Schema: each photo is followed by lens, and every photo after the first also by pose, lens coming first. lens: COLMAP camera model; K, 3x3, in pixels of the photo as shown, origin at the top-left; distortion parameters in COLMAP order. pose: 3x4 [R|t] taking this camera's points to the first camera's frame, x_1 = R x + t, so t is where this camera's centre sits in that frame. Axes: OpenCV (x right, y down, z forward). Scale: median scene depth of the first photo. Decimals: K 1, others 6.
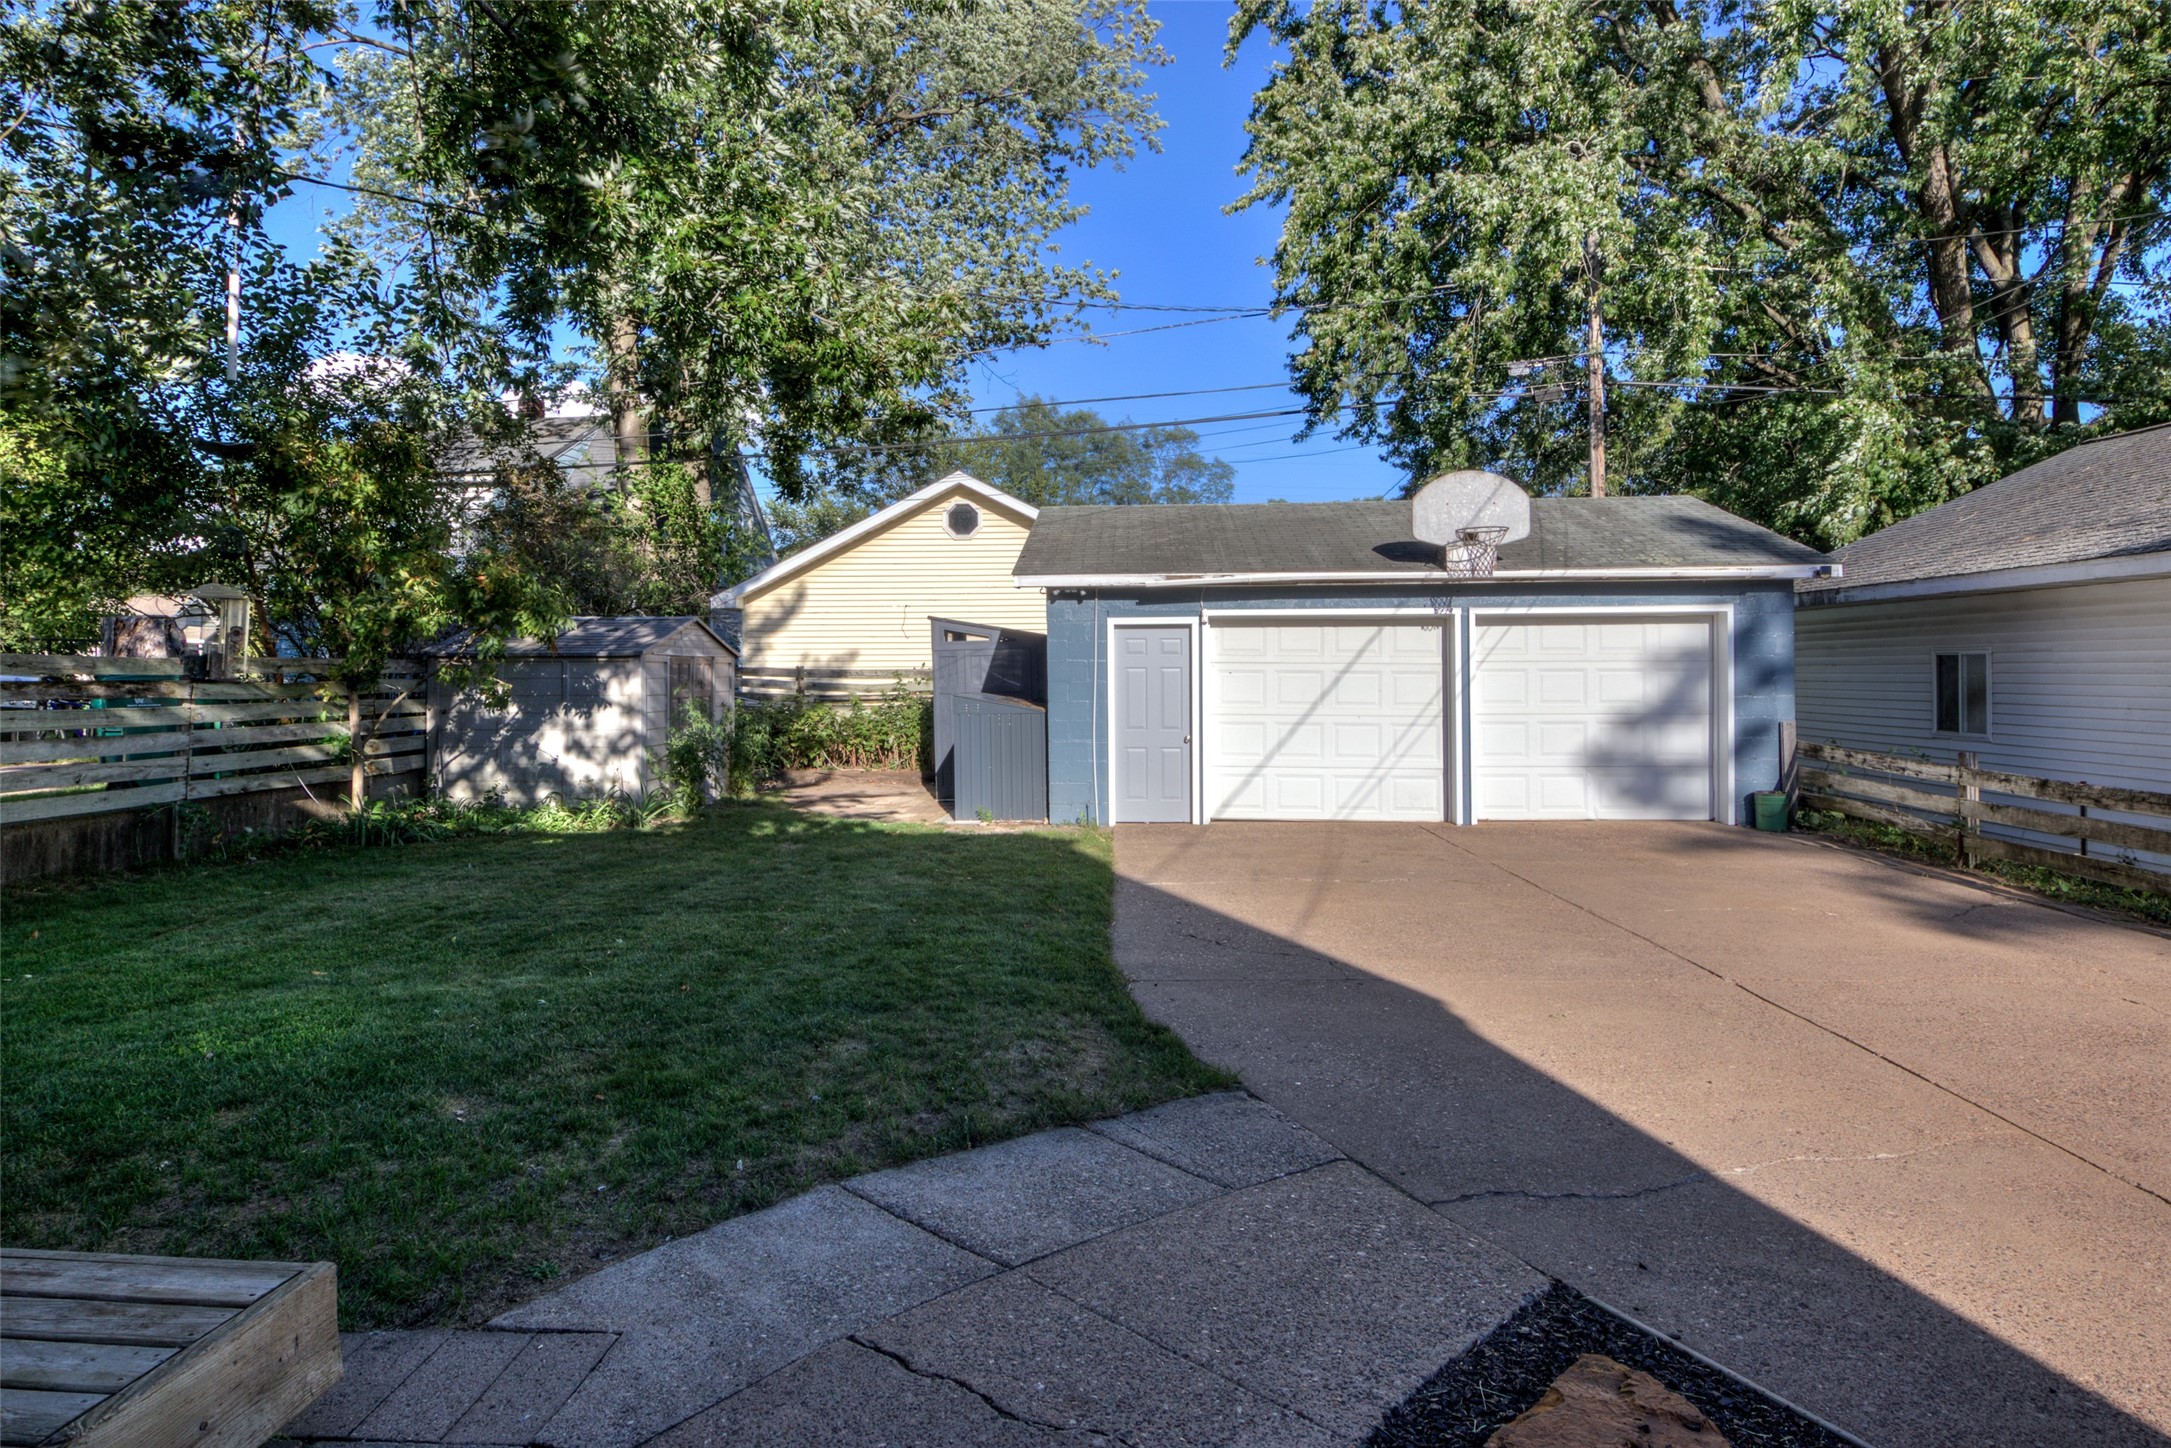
lens RADIAL K [[1260.6, 0, 1102.9], [0, 1260.6, 708.5], [0, 0, 1]] dist [-0.038356, -0.001234]
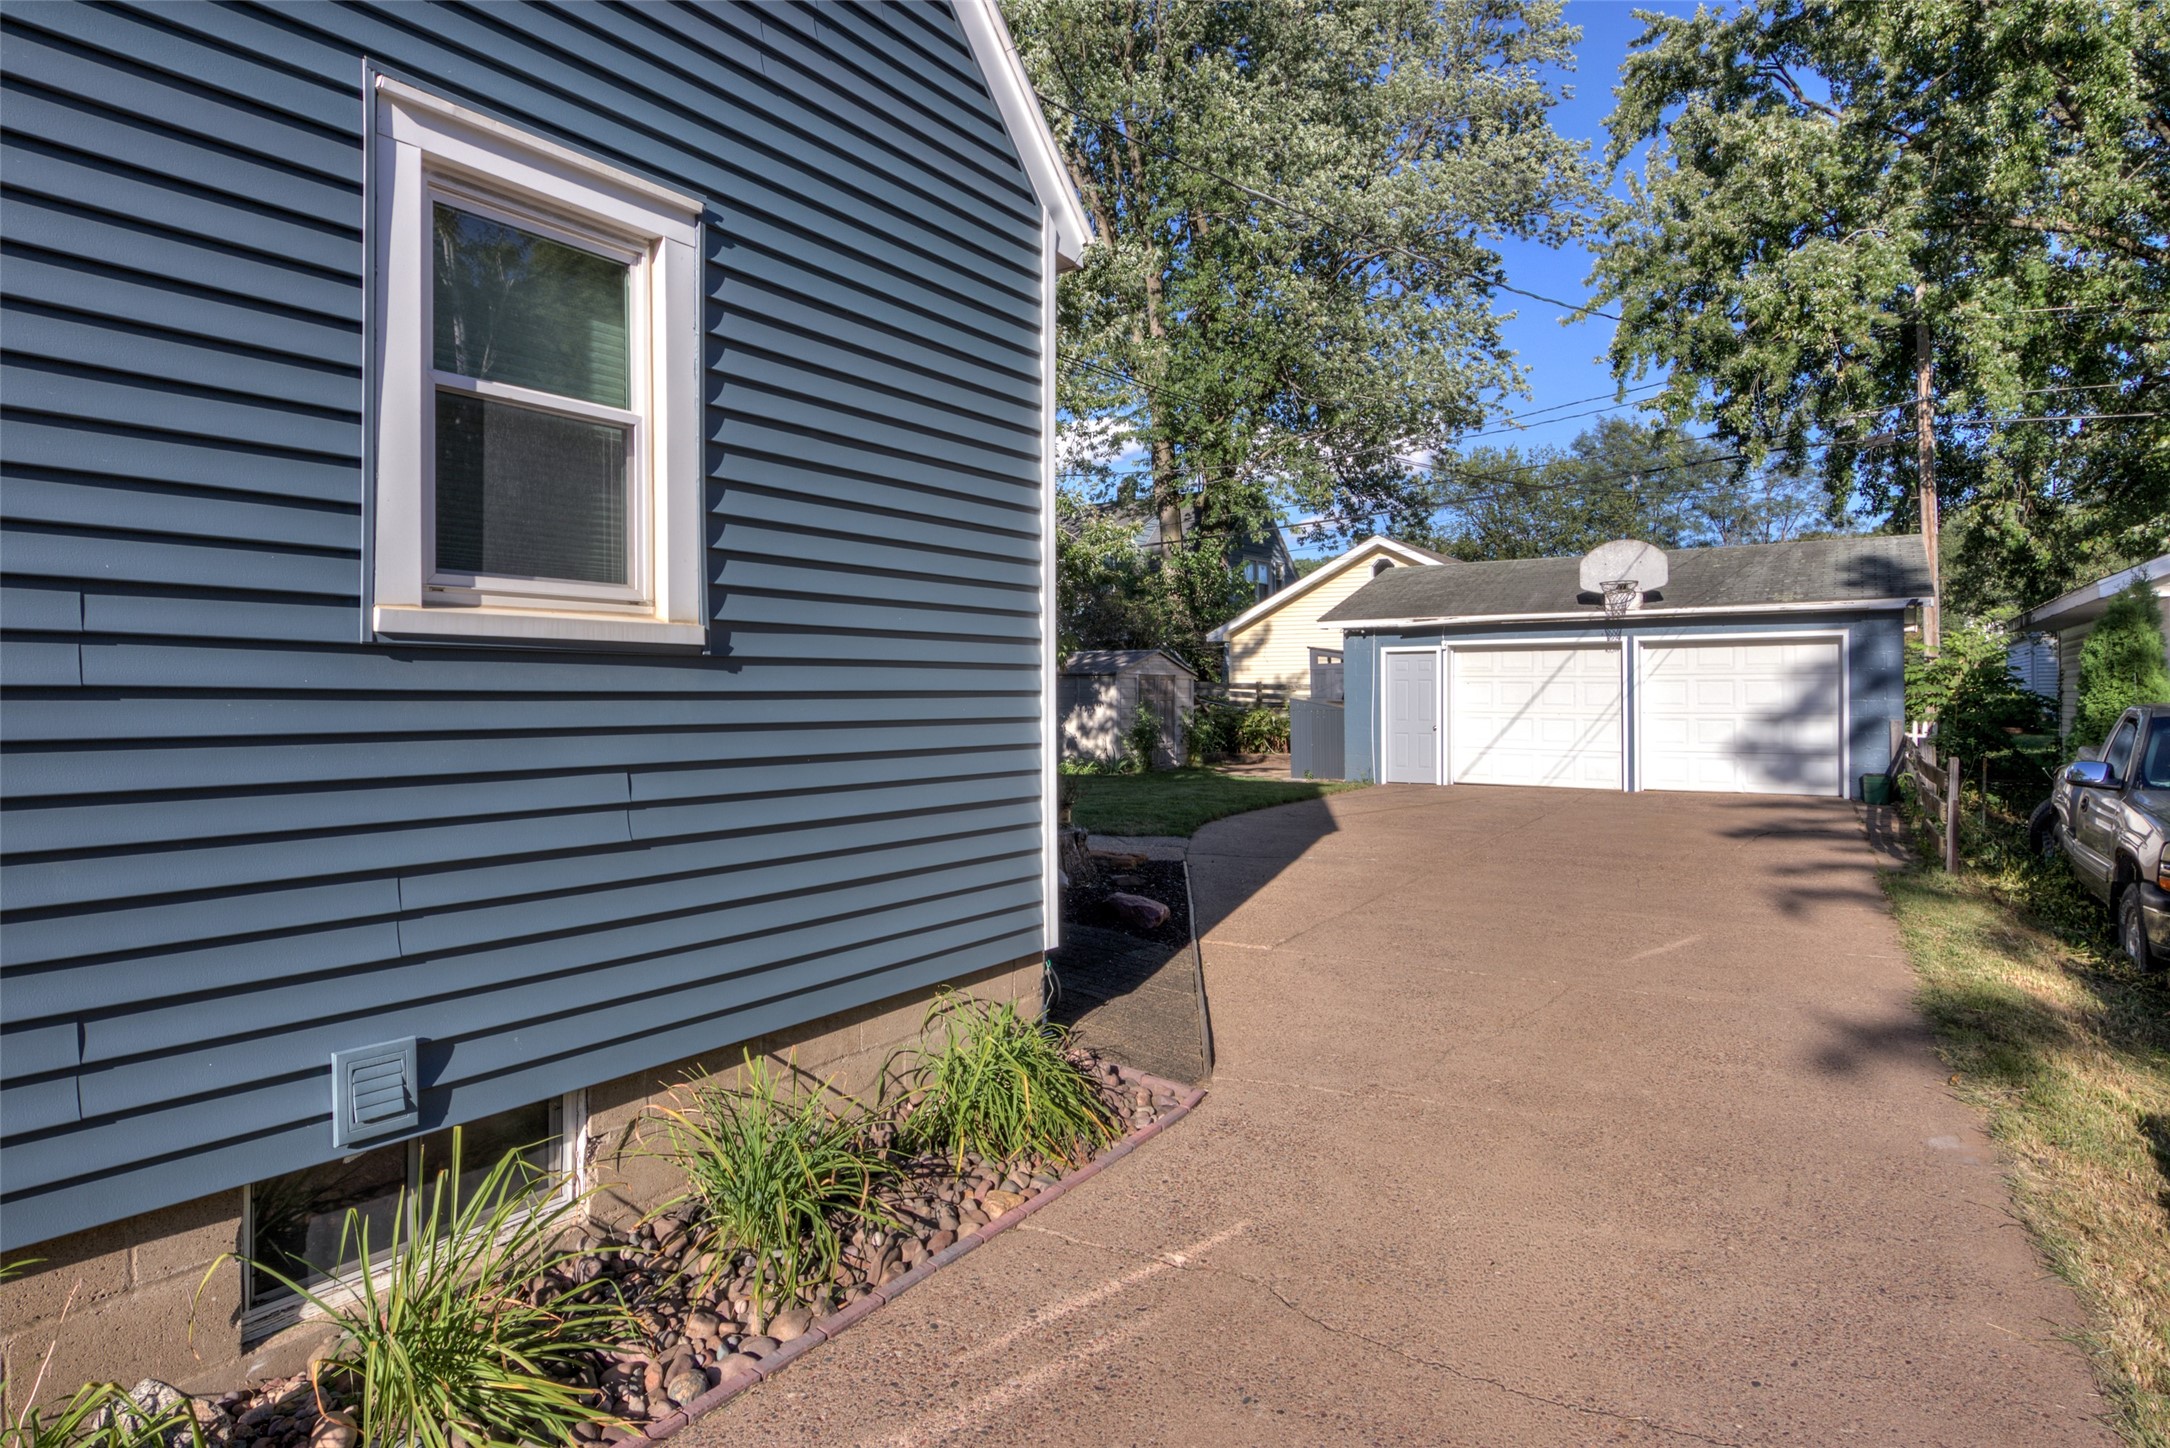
lens RADIAL K [[1260.0, 0, 1072.4], [0, 1260.0, 710.1], [0, 0, 1]] dist [-0.038356, -0.001234]
pose [[0.862750, 0.006531, -0.505589, 0.441791], [-0.013428, 0.999860, -0.009998, 0.023569], [0.505453, 0.015415, 0.862716, -0.492129]]
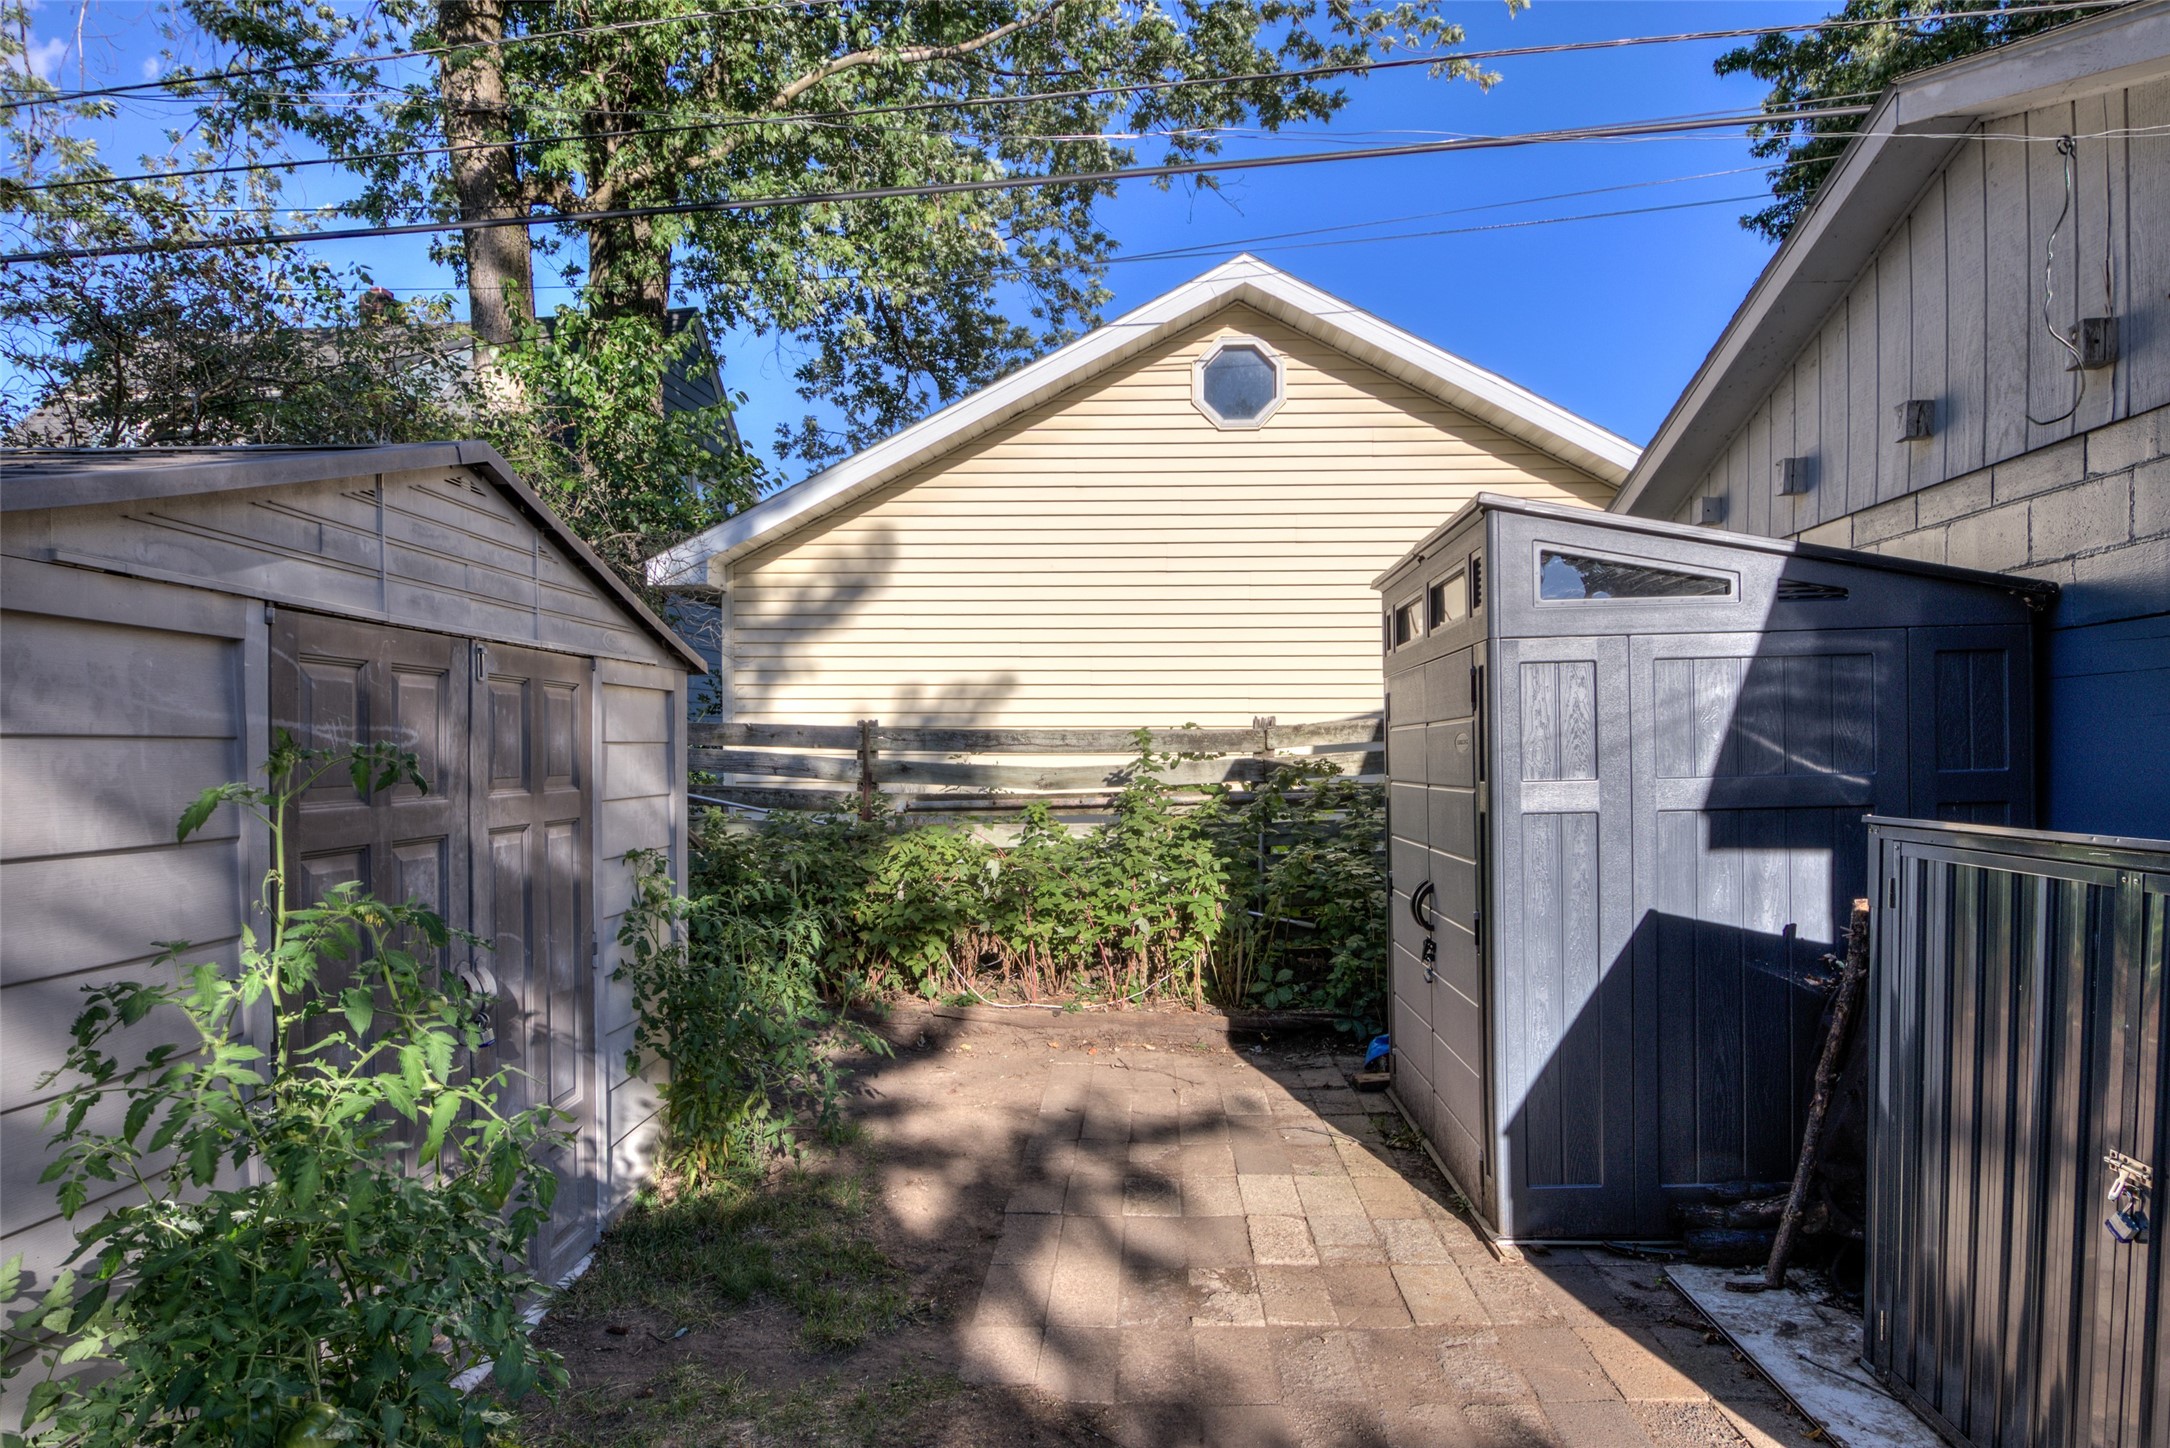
lens RADIAL K [[1260.0, 0, 1037.9], [0, 1260.0, 806.2], [0, 0, 1]] dist [-0.038356, -0.001234]
pose [[0.999419, -0.000341, -0.034090, -0.265423], [0.000992, 0.999818, 0.019077, -0.020411], [0.034078, -0.019099, 0.999237, 0.898317]]
